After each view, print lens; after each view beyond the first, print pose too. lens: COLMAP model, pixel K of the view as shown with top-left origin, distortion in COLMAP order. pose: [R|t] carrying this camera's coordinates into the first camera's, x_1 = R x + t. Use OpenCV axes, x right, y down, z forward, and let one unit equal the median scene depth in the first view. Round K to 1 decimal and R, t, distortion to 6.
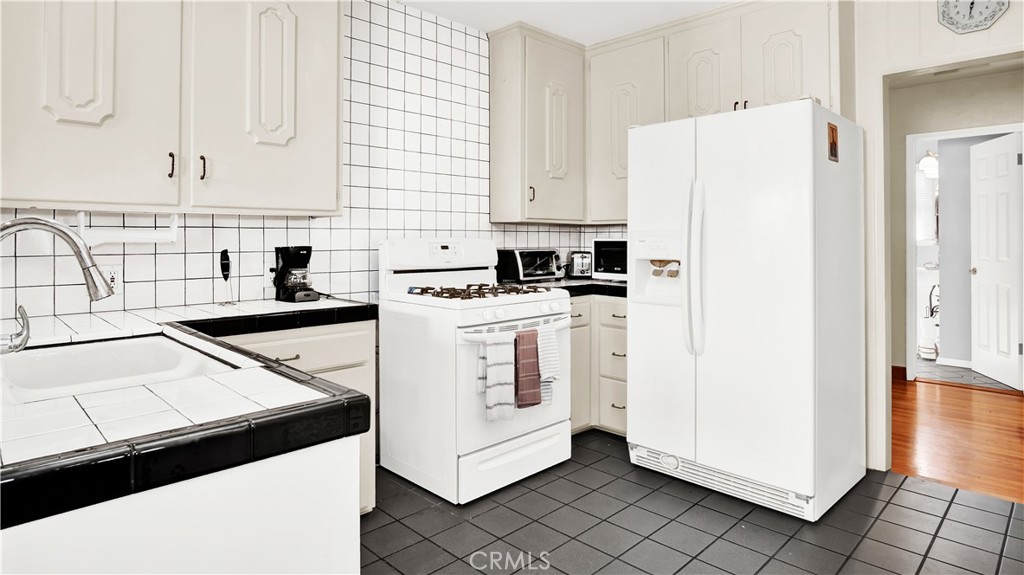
lens RADIAL K [[562.7, 0, 511.7], [0, 562.7, 239.1], [0, 0, 1]] dist [-0.023255, -0.000580]
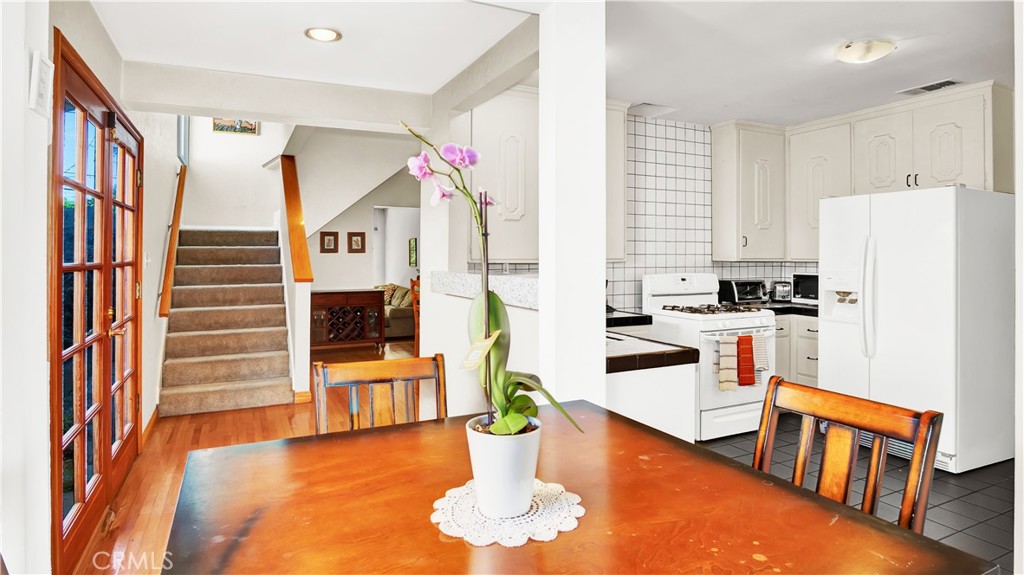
lens RADIAL K [[559.7, 0, 514.7], [0, 559.7, 253.2], [0, 0, 1]] dist [-0.018507, 0.000379]
pose [[0.950050, 0.000203, -0.312099, -0.084306], [-0.001212, 0.999995, -0.003037, -0.051337], [0.312097, 0.003264, 0.950045, -0.569885]]
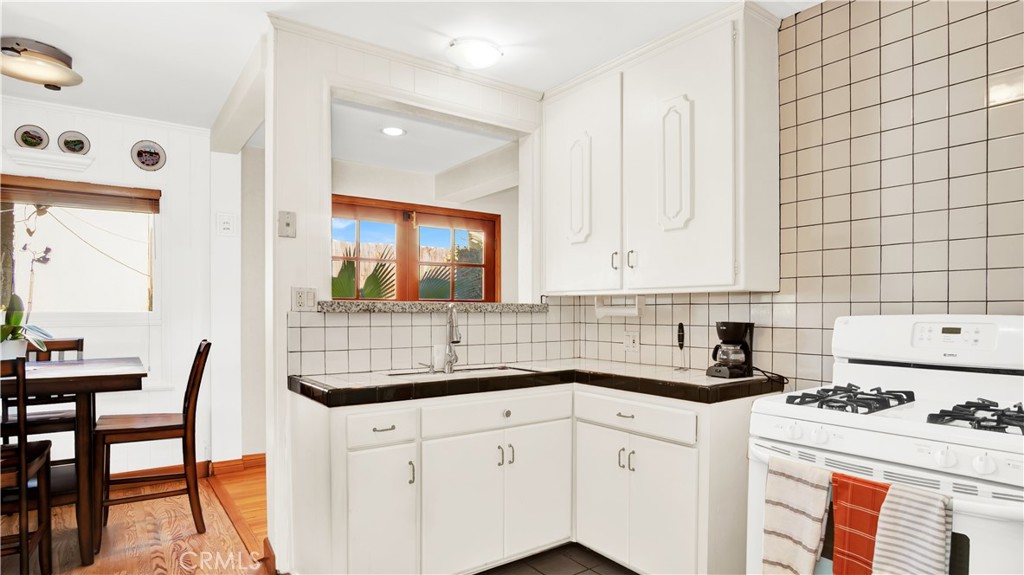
lens RADIAL K [[556.9, 0, 511.8], [0, 556.9, 316.4], [0, 0, 1]] dist [-0.018083, -0.000156]
pose [[-0.150161, 0.007744, -0.988631, 0.545402], [-0.006182, 0.999942, 0.008771, -0.002614], [0.988642, 0.007428, -0.150104, 0.645078]]
